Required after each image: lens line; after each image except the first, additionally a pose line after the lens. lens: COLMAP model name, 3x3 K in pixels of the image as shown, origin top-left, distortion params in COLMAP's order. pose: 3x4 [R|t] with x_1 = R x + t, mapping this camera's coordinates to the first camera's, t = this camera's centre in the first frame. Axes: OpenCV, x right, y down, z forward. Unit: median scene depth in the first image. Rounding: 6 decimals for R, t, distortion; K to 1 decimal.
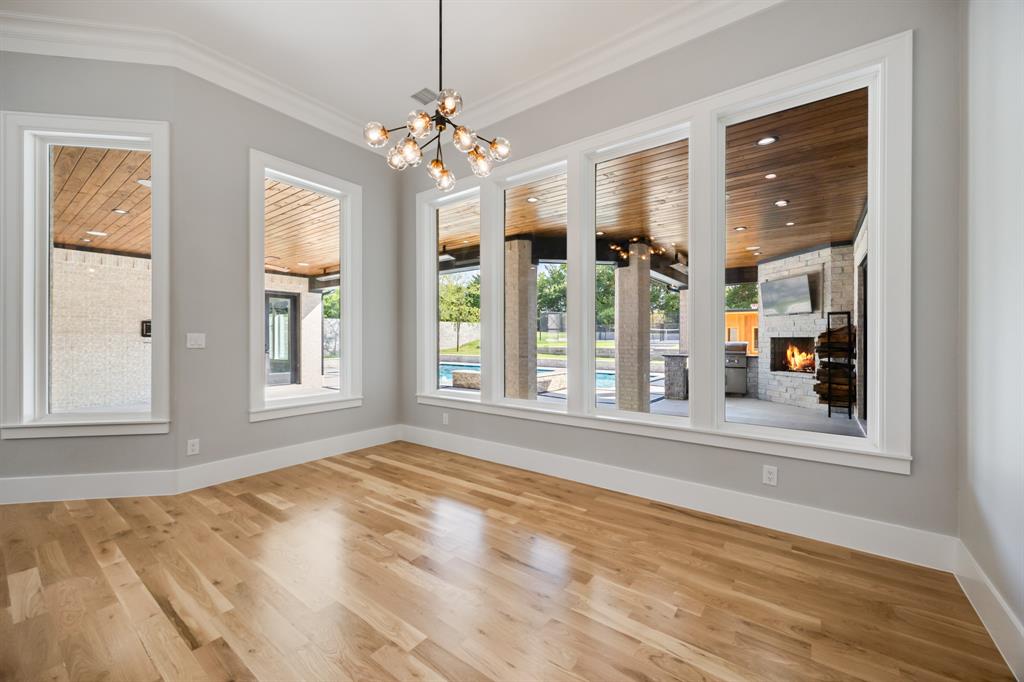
lens RADIAL K [[393.3, 0, 521.1], [0, 393.3, 342.8], [0, 0, 1]] dist [0.000304, 0.000294]
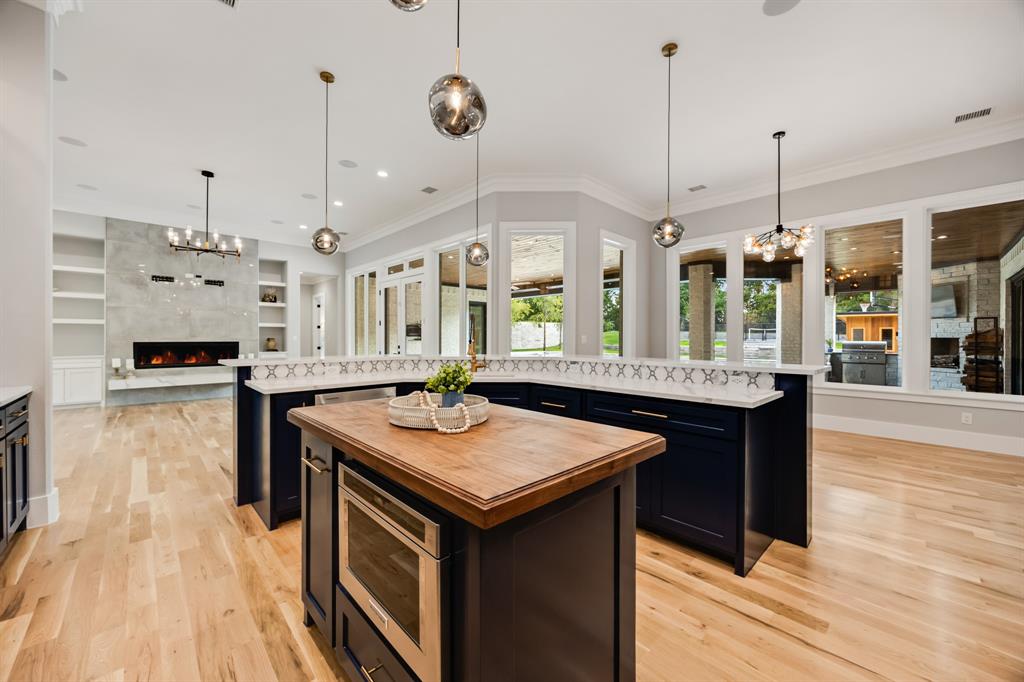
lens RADIAL K [[393.3, 0, 520.6], [0, 393.3, 340.5], [0, 0, 1]] dist [0.000304, 0.000294]
pose [[0.988722, 0.002345, -0.149741, -0.405648], [-0.002808, 0.999992, -0.002879, 0.000858], [0.149733, 0.003267, 0.988721, -0.390395]]
